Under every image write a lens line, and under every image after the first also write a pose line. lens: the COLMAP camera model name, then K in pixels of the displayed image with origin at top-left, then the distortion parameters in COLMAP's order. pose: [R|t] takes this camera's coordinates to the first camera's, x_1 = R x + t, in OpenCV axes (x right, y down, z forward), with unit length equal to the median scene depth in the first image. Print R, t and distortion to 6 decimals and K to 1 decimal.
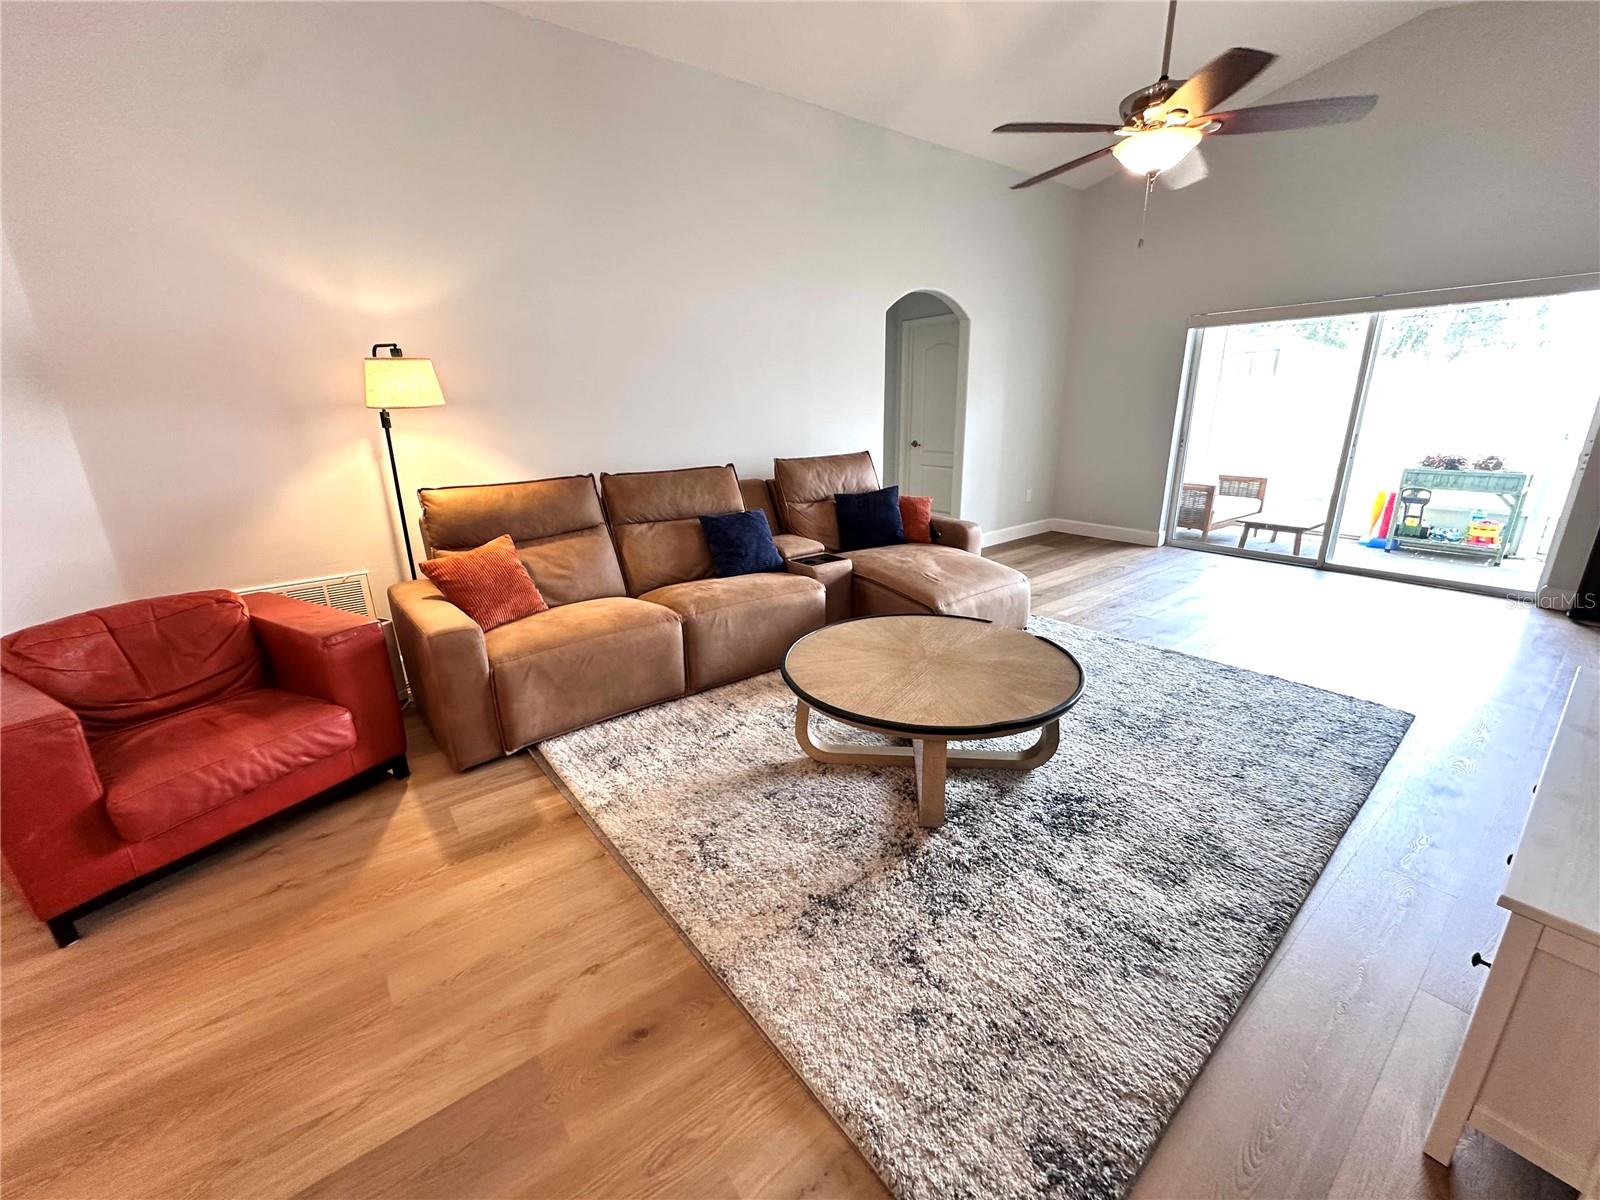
lens RADIAL K [[641.7, 0, 799.7], [0, 641.7, 597.5], [0, 0, 1]] dist [-0.004513, 0.000251]
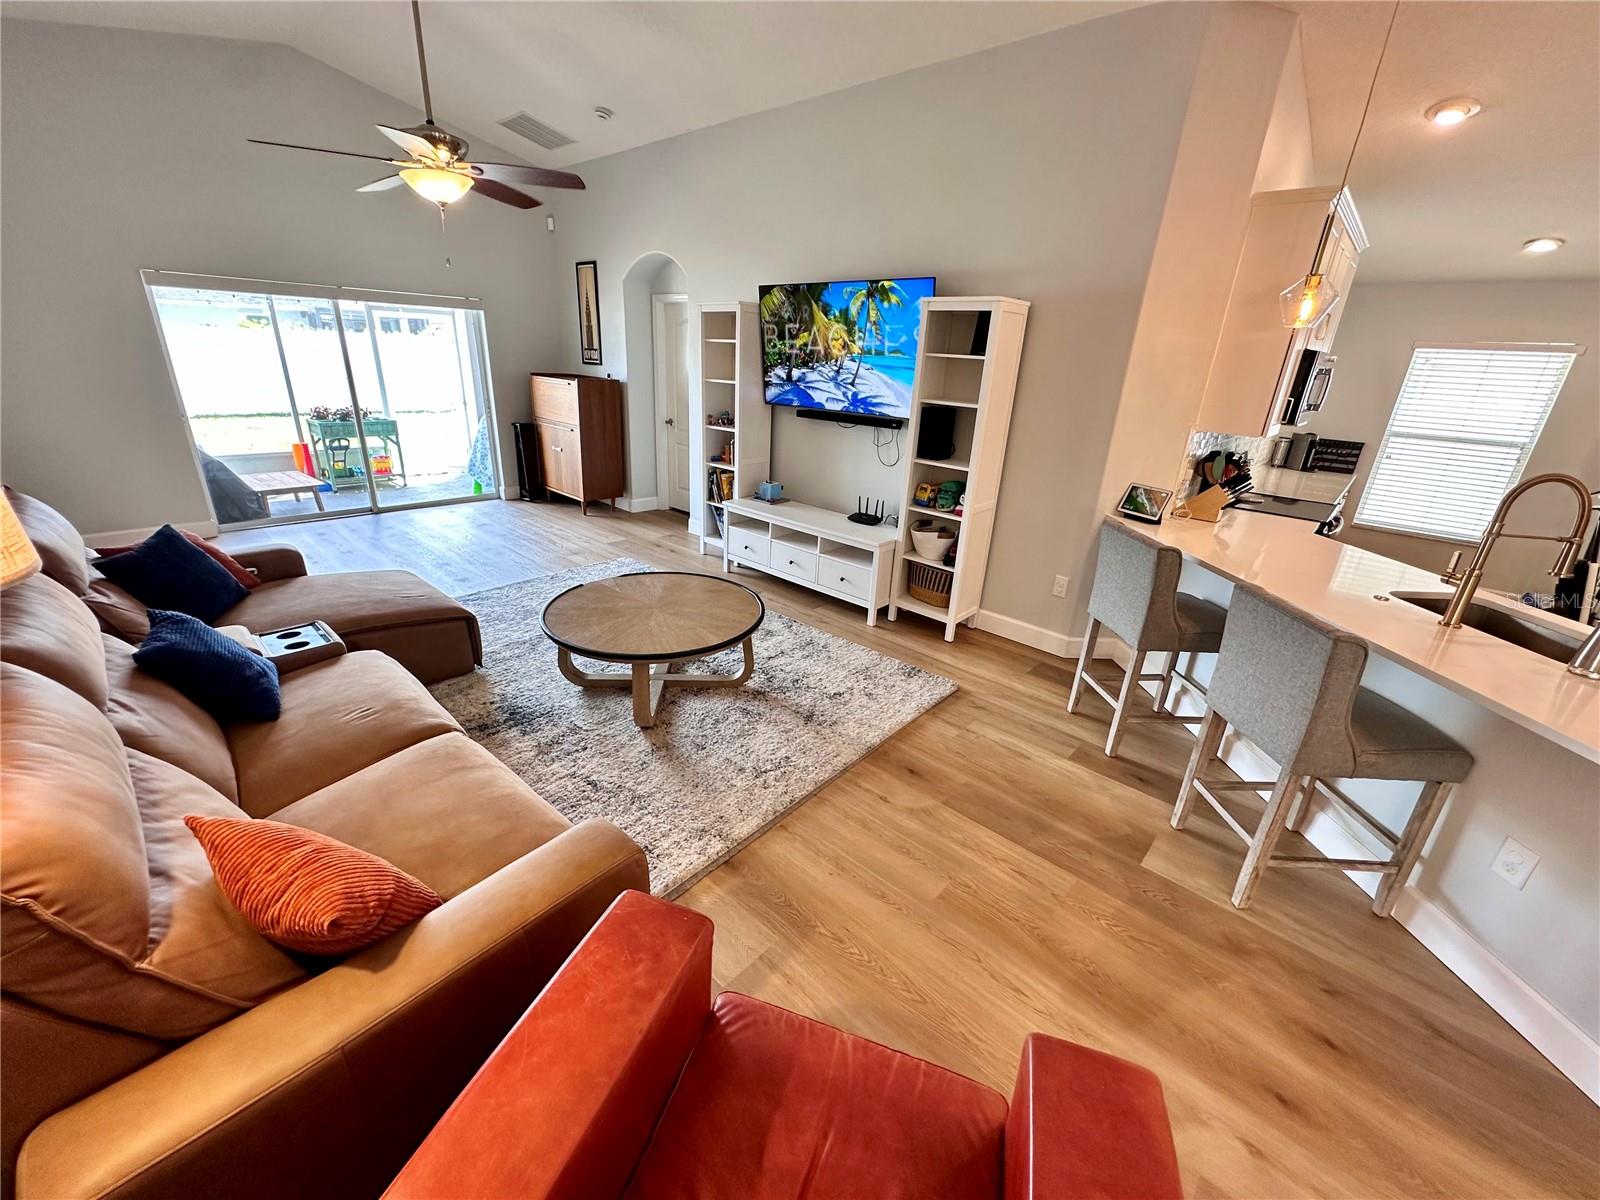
lens RADIAL K [[637.0, 0, 799.4], [0, 637.0, 596.8], [0, 0, 1]] dist [-0.003444, 0.000509]
pose [[-0.174807, -0.341847, 0.923354, -0.902417], [0.242457, 0.893971, 0.376870, -0.297176], [-0.954284, 0.289753, -0.073389, 0.669074]]
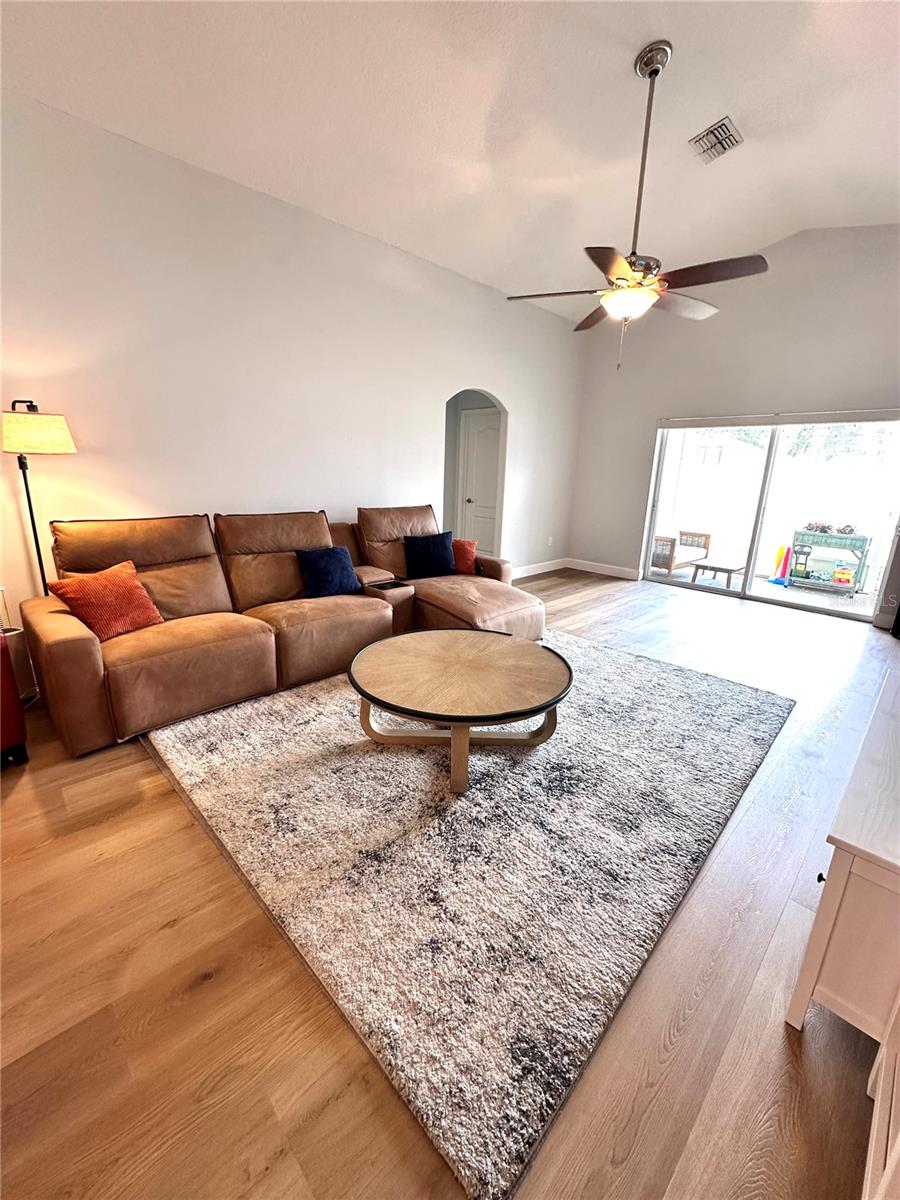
lens RADIAL K [[481.3, 0, 452.4], [0, 481.3, 598.7], [0, 0, 1]] dist [-0.004513, 0.000251]
pose [[0.991728, 0.016507, 0.127295, 0.044108], [-0.012869, 0.999486, -0.029349, -0.006667], [-0.127714, 0.027468, 0.991431, 0.011163]]
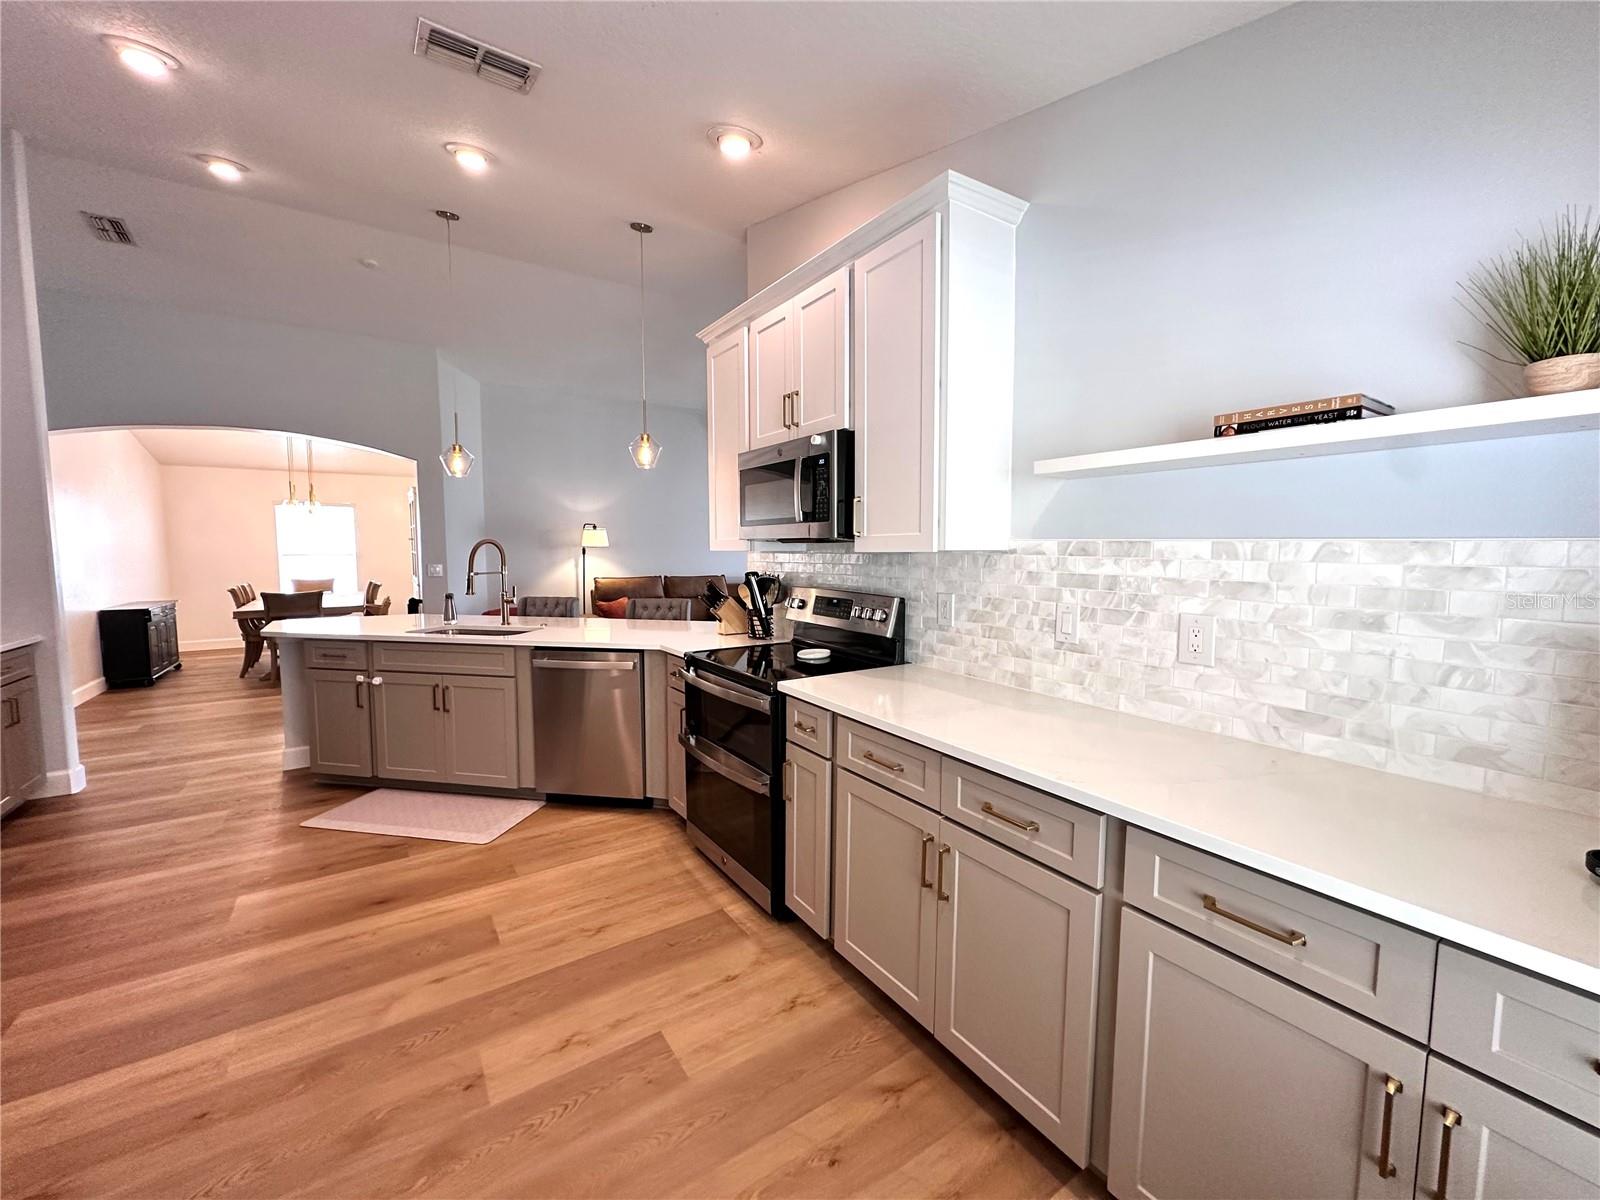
lens RADIAL K [[637.0, 0, 799.4], [0, 637.0, 596.8], [0, 0, 1]] dist [-0.003444, 0.000509]
pose [[0.998067, 0.025527, -0.056670, 0.377773], [-0.036962, 0.976793, -0.210971, 0.424793], [0.049970, 0.212658, 0.975848, -1.470156]]
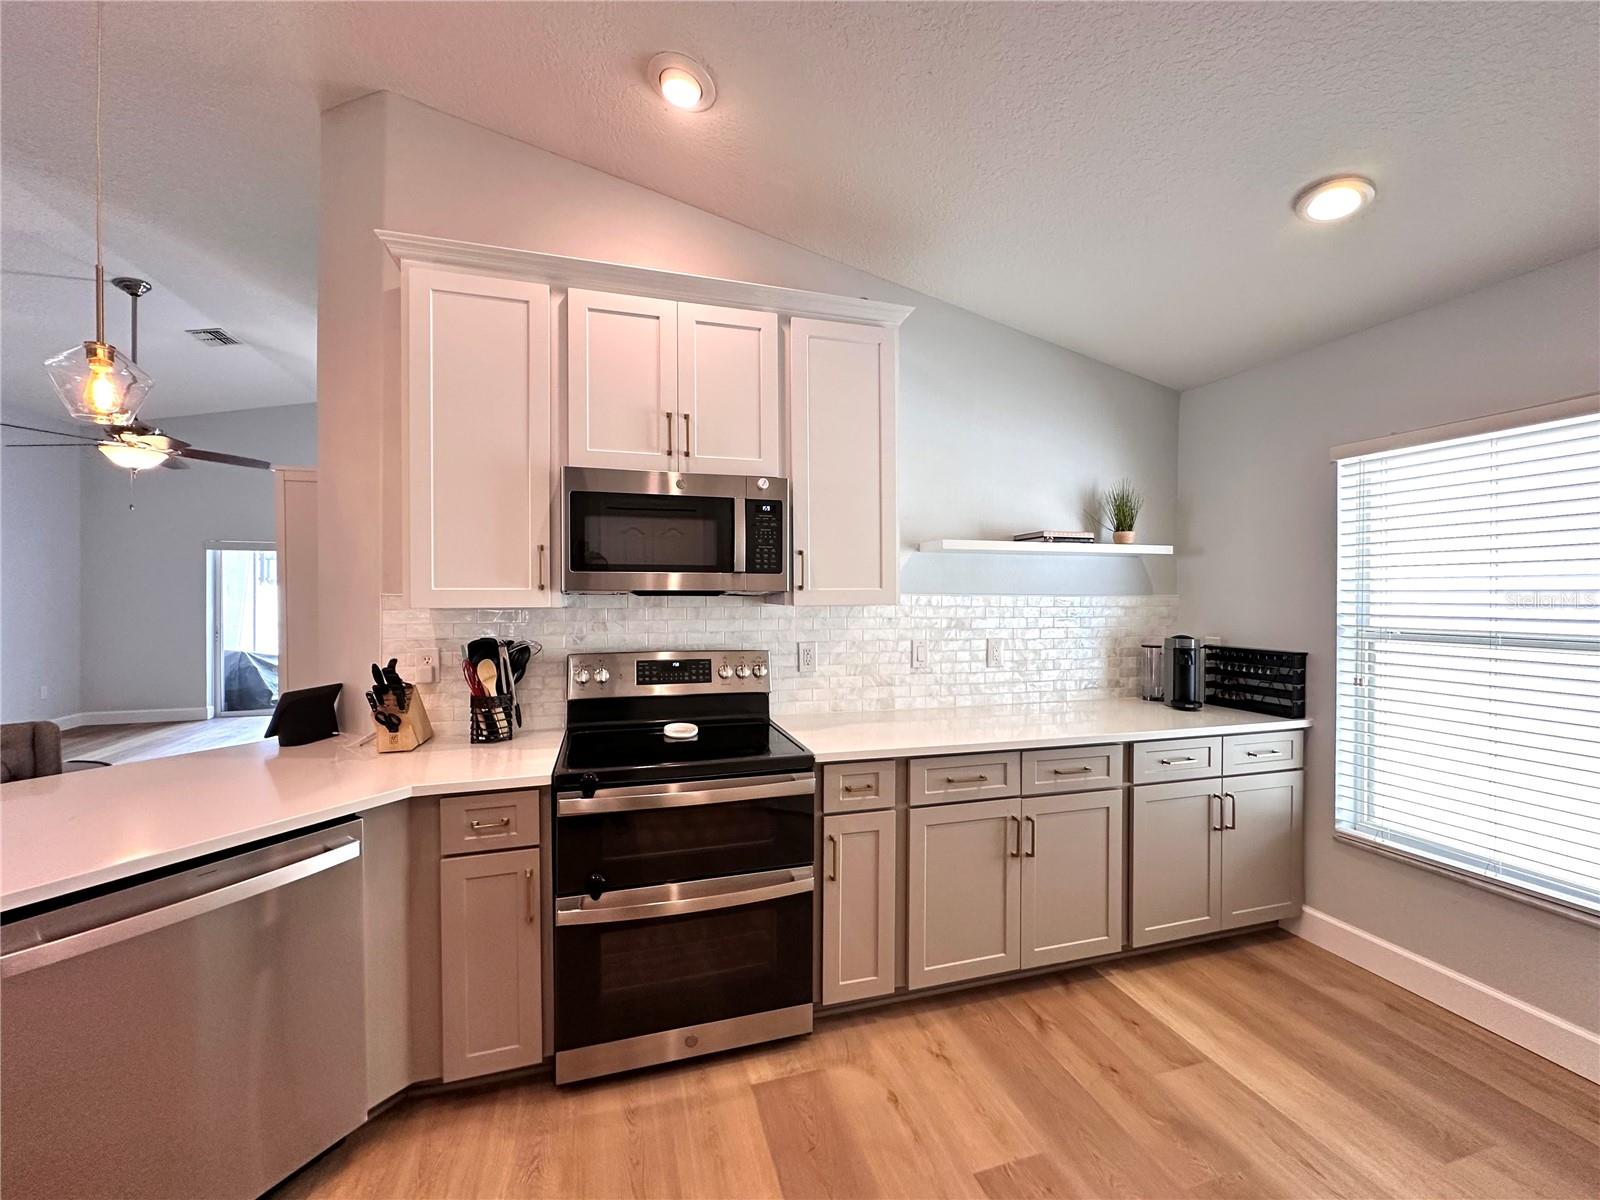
lens RADIAL K [[634.1, 0, 799.4], [0, 634.1, 598.3], [0, 0, 1]] dist [-0.002904, 0.000055]
pose [[0.345678, 0.016165, 0.938214, -0.357350], [0.263776, 0.957861, -0.113690, 0.273024], [-0.900516, 0.286778, 0.326848, -0.936636]]
